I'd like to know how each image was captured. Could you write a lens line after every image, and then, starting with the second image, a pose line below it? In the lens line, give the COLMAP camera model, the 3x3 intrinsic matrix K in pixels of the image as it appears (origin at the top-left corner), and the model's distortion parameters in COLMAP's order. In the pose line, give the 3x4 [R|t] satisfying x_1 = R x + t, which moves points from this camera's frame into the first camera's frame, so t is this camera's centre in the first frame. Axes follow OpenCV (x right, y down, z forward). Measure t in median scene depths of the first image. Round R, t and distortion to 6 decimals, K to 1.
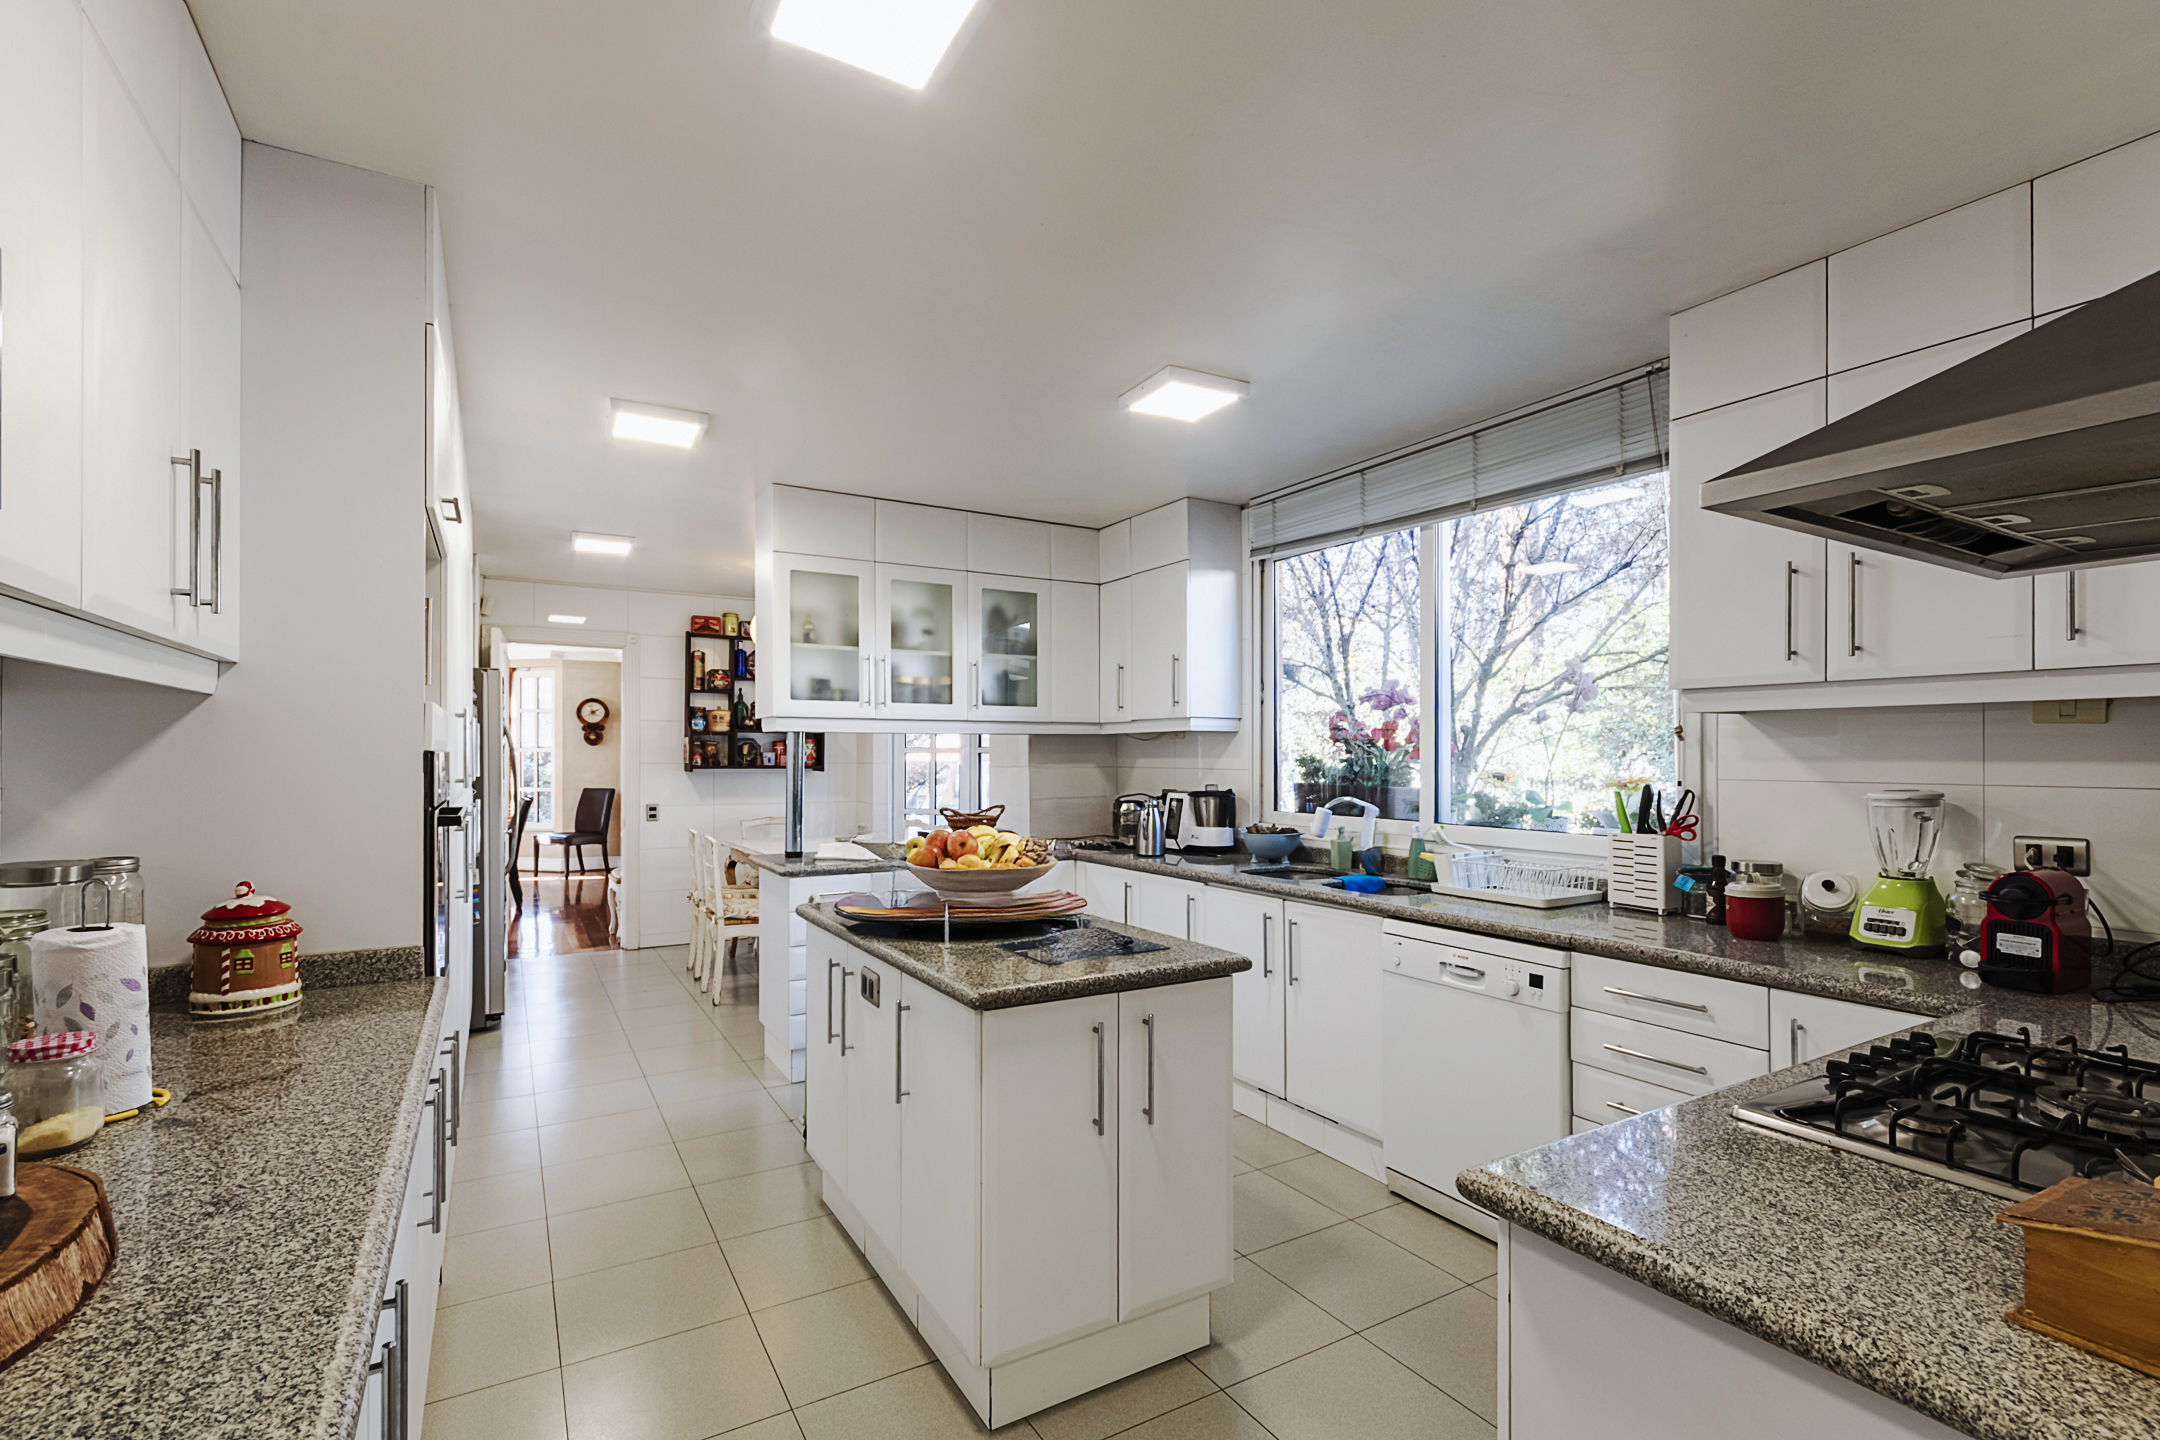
lens RADIAL K [[982.7, 0, 1107.1], [0, 982.7, 756.3], [0, 0, 1]] dist [0.004152, -0.000270]
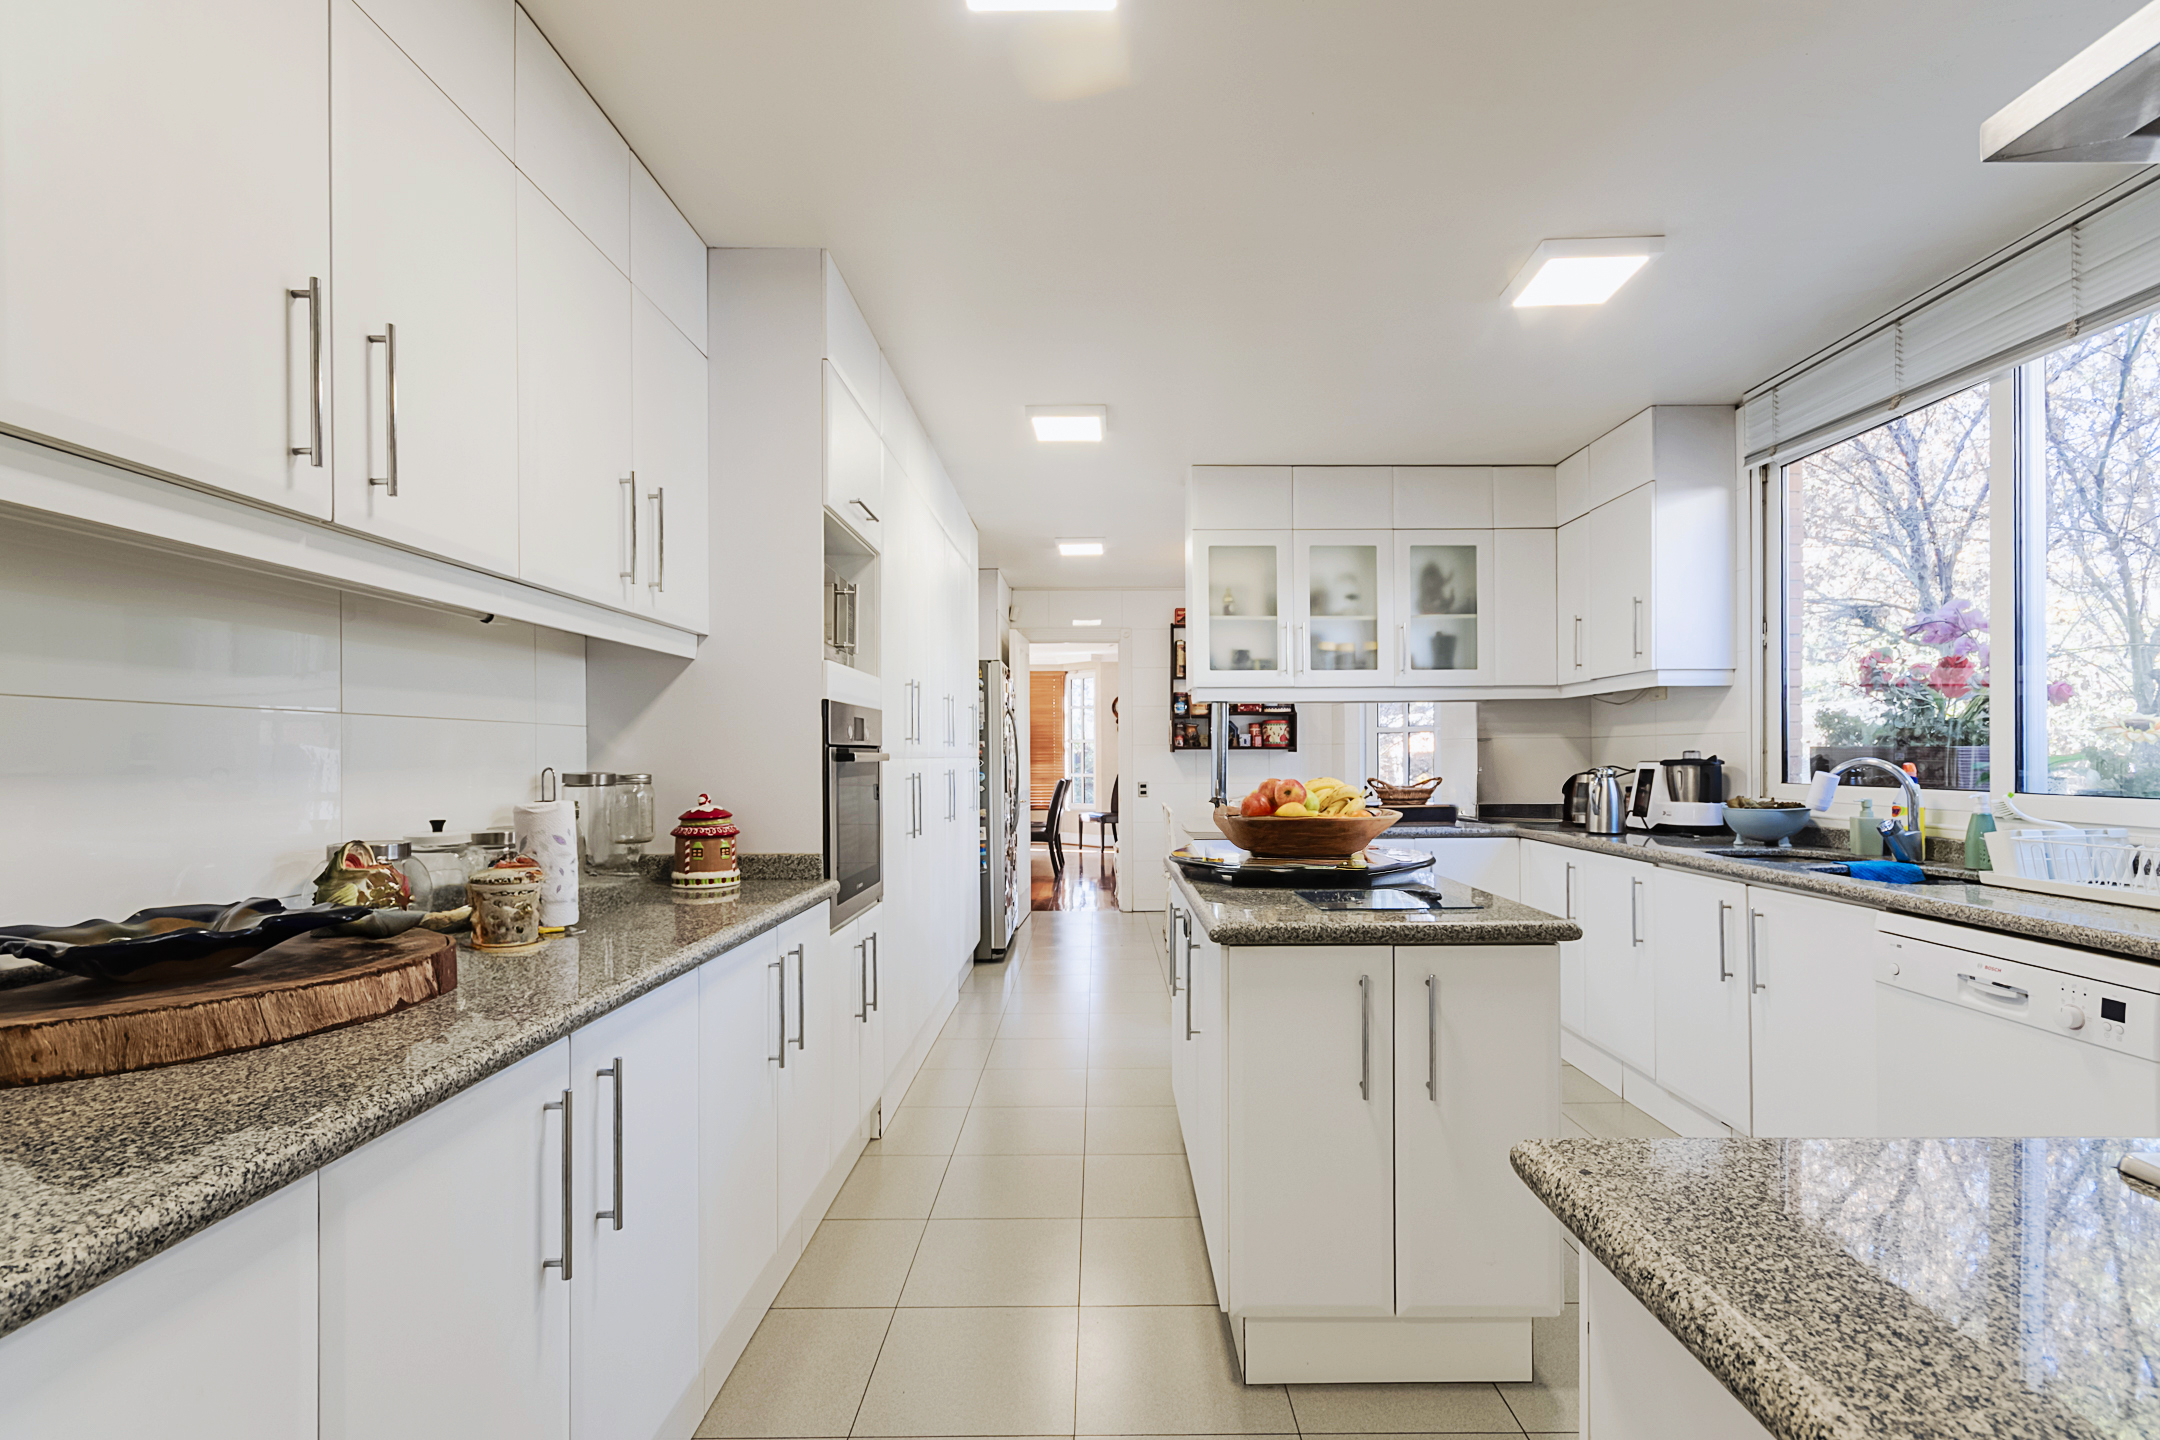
lens RADIAL K [[982.7, 0, 1105.4], [0, 982.7, 754.8], [0, 0, 1]] dist [0.004152, -0.000270]
pose [[0.858959, -0.006219, -0.512006, 0.114716], [0.007310, 0.999973, 0.000119, 0.030444], [0.511991, -0.003845, 0.858982, 0.047527]]
